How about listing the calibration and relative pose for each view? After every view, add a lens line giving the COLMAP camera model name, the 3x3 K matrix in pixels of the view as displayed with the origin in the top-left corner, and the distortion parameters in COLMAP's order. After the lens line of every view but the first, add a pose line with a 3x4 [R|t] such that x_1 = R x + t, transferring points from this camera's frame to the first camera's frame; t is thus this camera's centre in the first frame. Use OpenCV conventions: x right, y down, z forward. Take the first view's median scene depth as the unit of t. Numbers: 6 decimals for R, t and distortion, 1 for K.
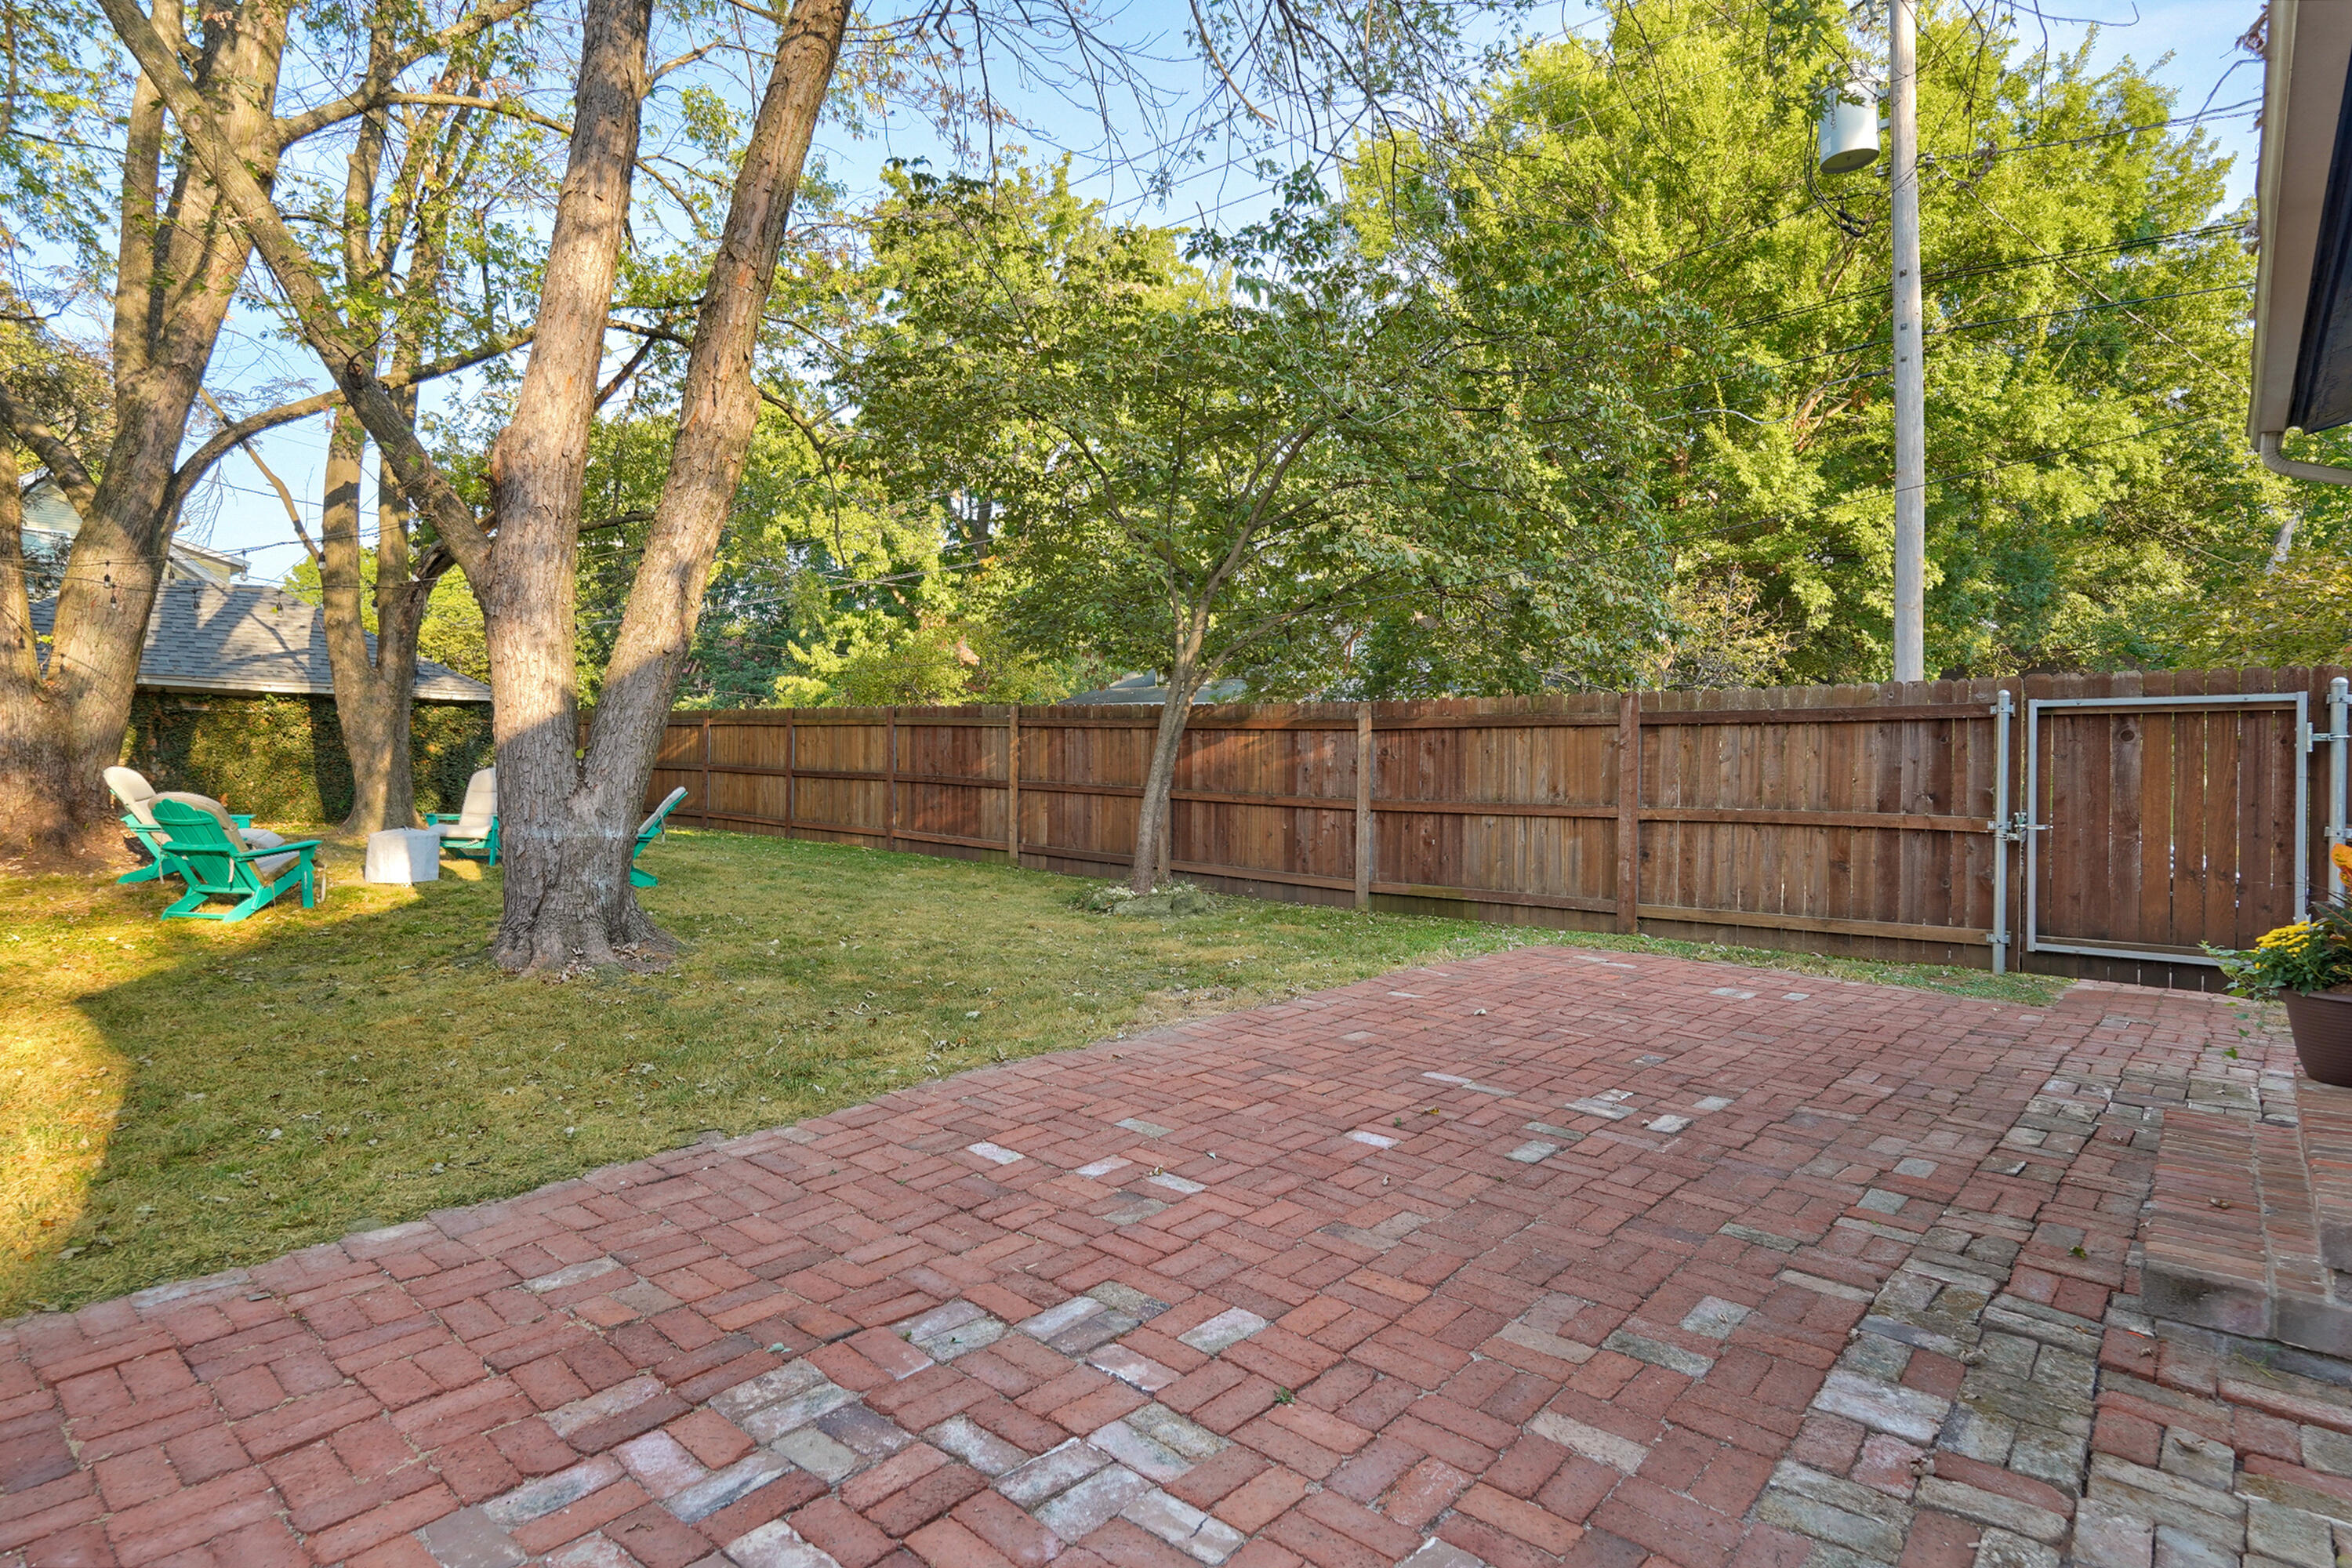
lens RADIAL K [[1198.9, 0, 1175.7], [0, 1198.9, 759.2], [0, 0, 1]] dist [-0.015001, 0.002931]
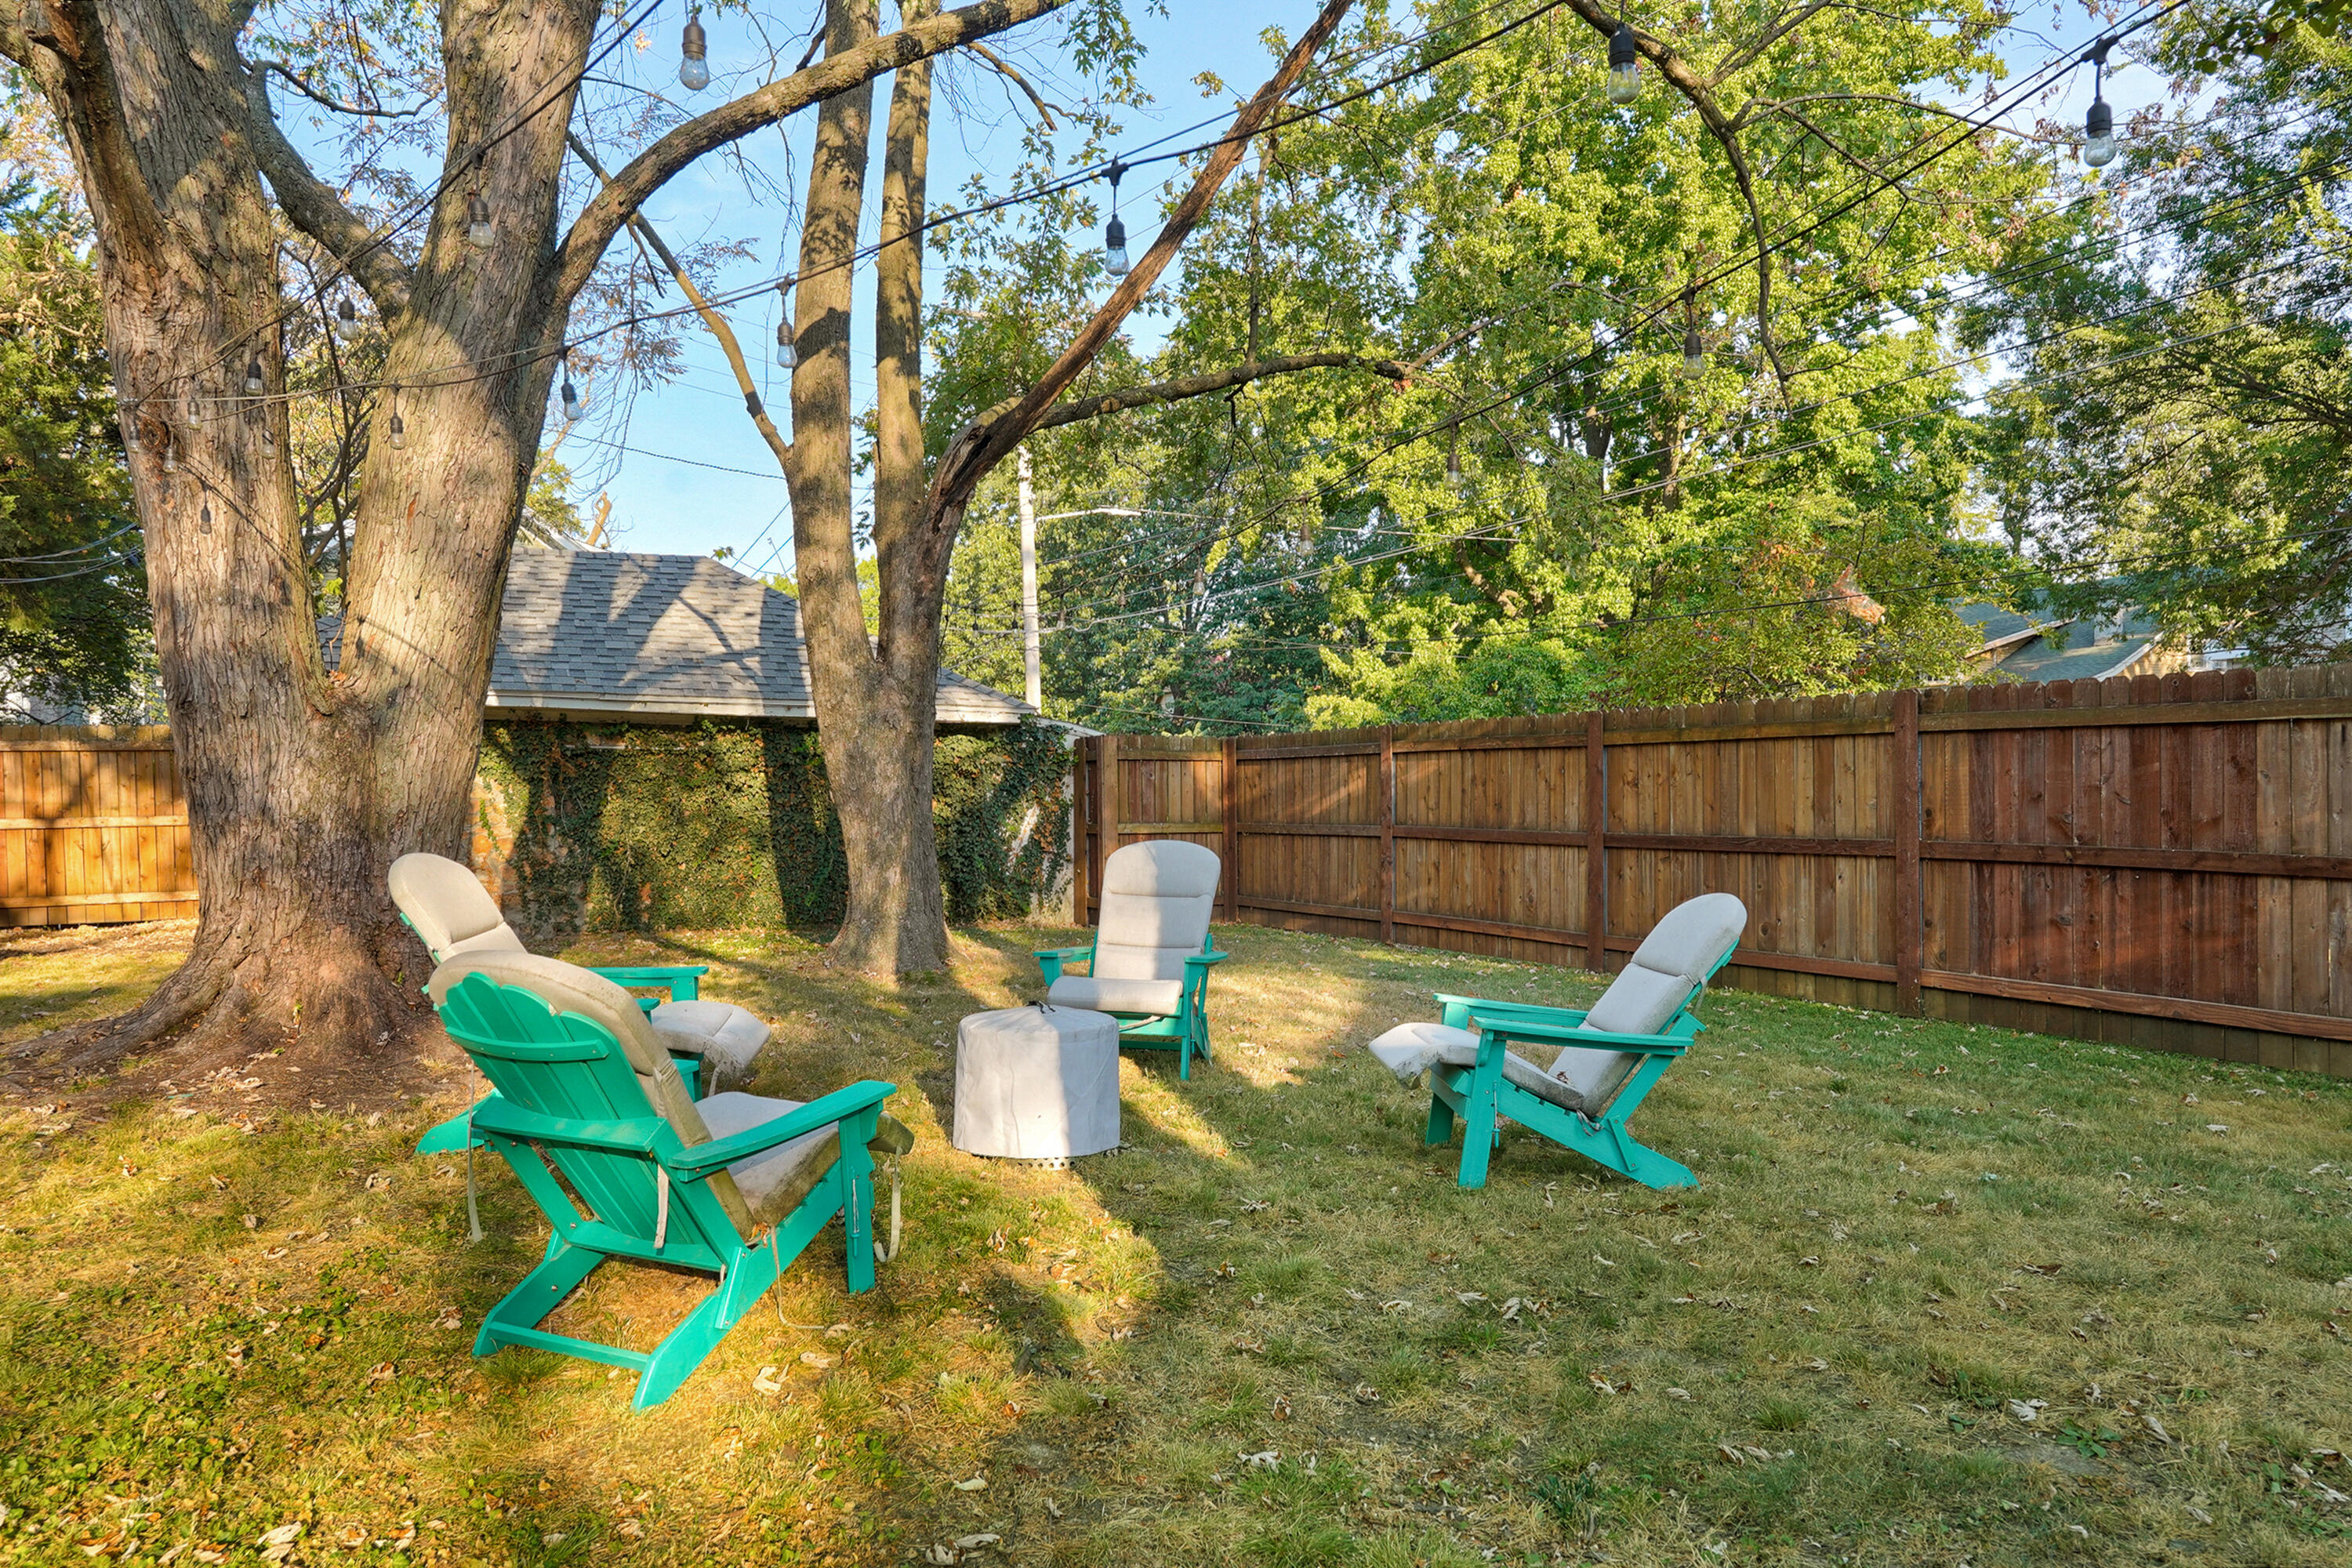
lens RADIAL K [[1538.7, 0, 1174.2], [0, 1538.7, 796.8], [0, 0, 1]] dist [-0.004727, -0.001791]
pose [[0.940863, -0.020377, -0.338175, -0.265283], [0.017036, 0.999772, -0.012846, -0.001554], [0.338360, 0.006325, 0.940996, 0.331896]]
